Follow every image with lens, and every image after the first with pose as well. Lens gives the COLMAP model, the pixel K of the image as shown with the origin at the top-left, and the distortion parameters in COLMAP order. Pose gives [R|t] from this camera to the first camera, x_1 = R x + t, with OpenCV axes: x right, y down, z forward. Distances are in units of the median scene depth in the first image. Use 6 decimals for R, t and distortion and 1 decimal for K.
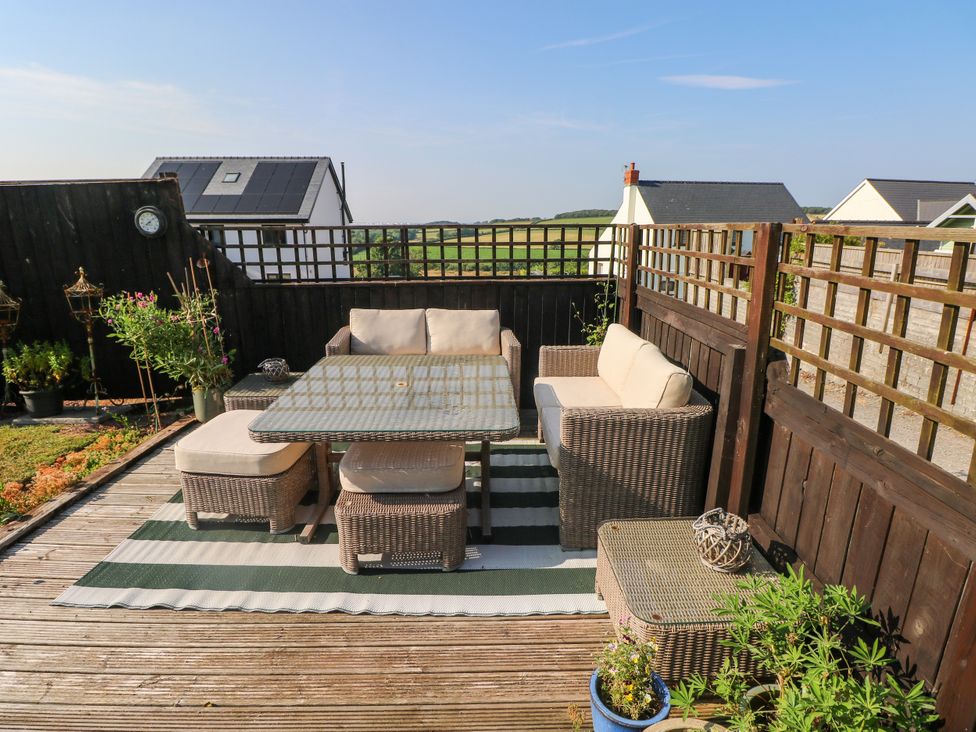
lens RADIAL K [[505.0, 0, 483.5], [0, 505.0, 363.9], [0, 0, 1]] dist [-0.003626, -0.006713]
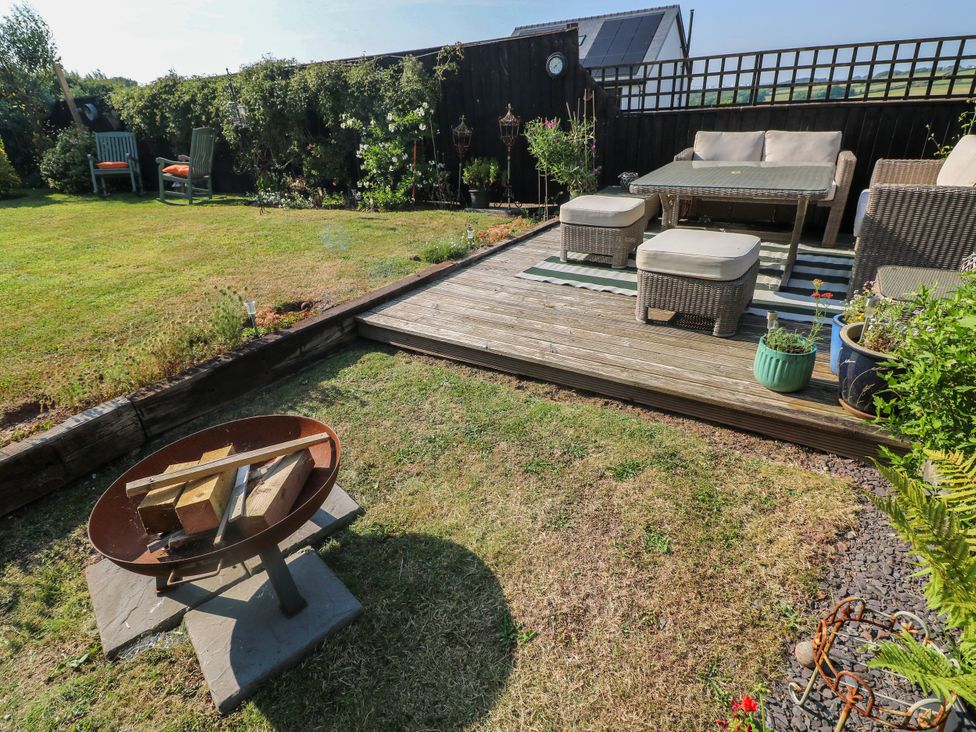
lens RADIAL K [[505.0, 0, 491.2], [0, 505.0, 358.9], [0, 0, 1]] dist [-0.003626, -0.006713]
pose [[0.835999, 0.206563, -0.508367, 0.050493], [-0.090261, 0.965588, 0.243912, 0.170390], [0.541256, -0.158024, 0.825876, -0.354115]]
